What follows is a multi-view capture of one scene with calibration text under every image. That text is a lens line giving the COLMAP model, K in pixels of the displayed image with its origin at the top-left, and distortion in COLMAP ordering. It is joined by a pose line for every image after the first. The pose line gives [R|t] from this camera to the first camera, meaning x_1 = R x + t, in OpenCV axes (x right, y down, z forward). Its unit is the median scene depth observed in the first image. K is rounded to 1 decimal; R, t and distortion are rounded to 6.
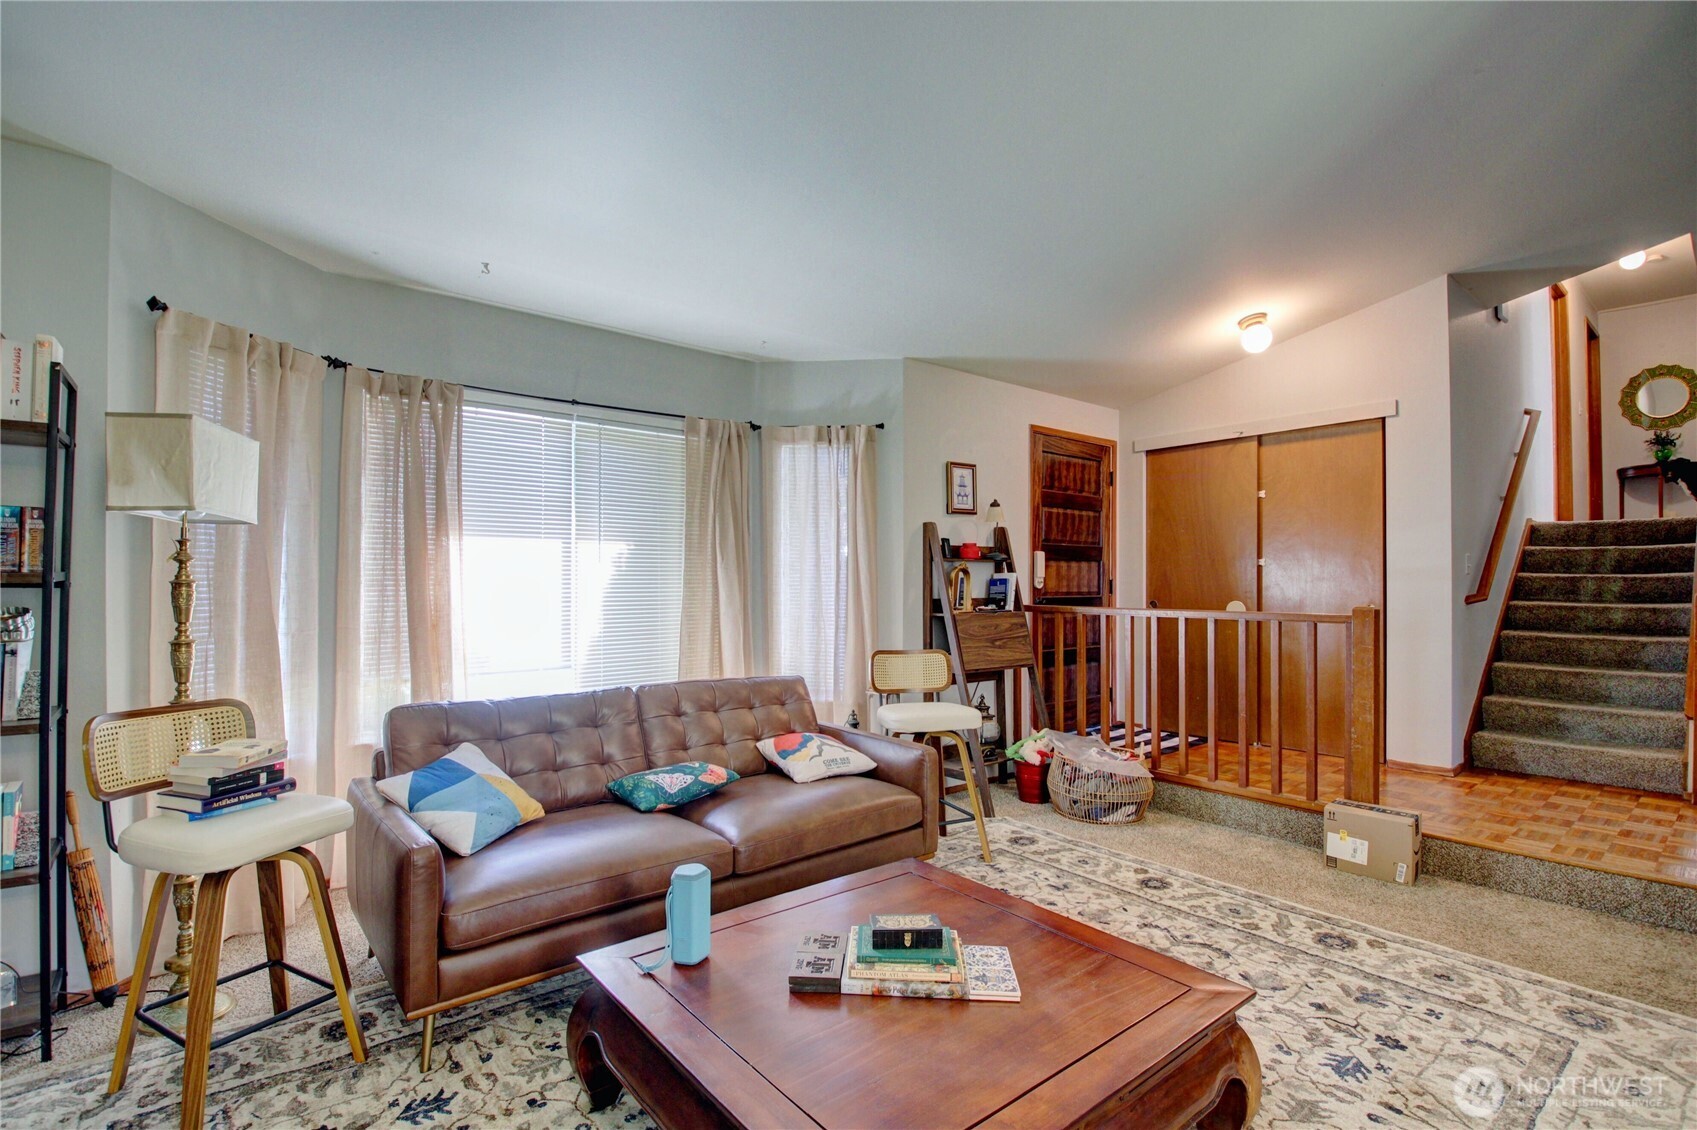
lens RADIAL K [[796.1, 0, 847.4], [0, 796.1, 574.9], [0, 0, 1]] dist [0.012289, -0.022657]
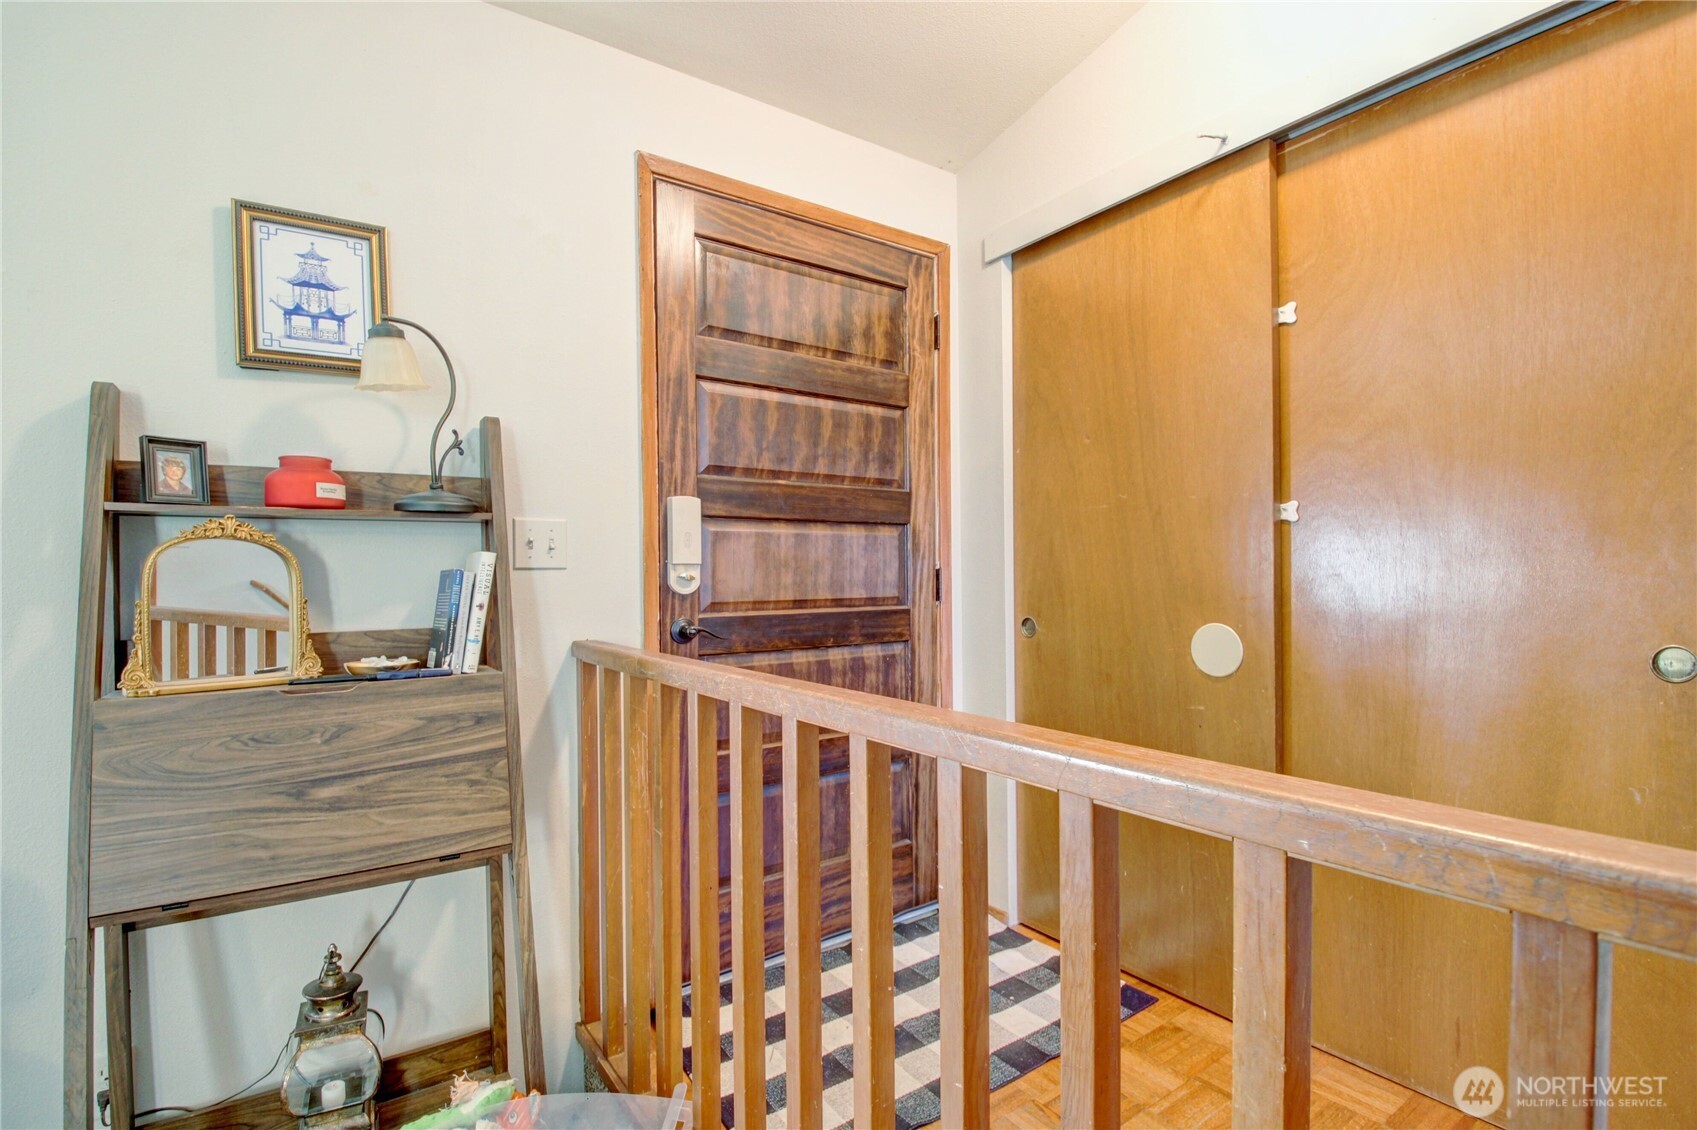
lens RADIAL K [[796.1, 0, 847.4], [0, 796.1, 574.9], [0, 0, 1]] dist [0.012289, -0.022657]
pose [[0.997011, -0.013738, -0.076033, 0.340575], [0.014627, 0.999831, 0.011151, 0.004670], [0.075867, -0.012230, 0.997043, 0.614510]]
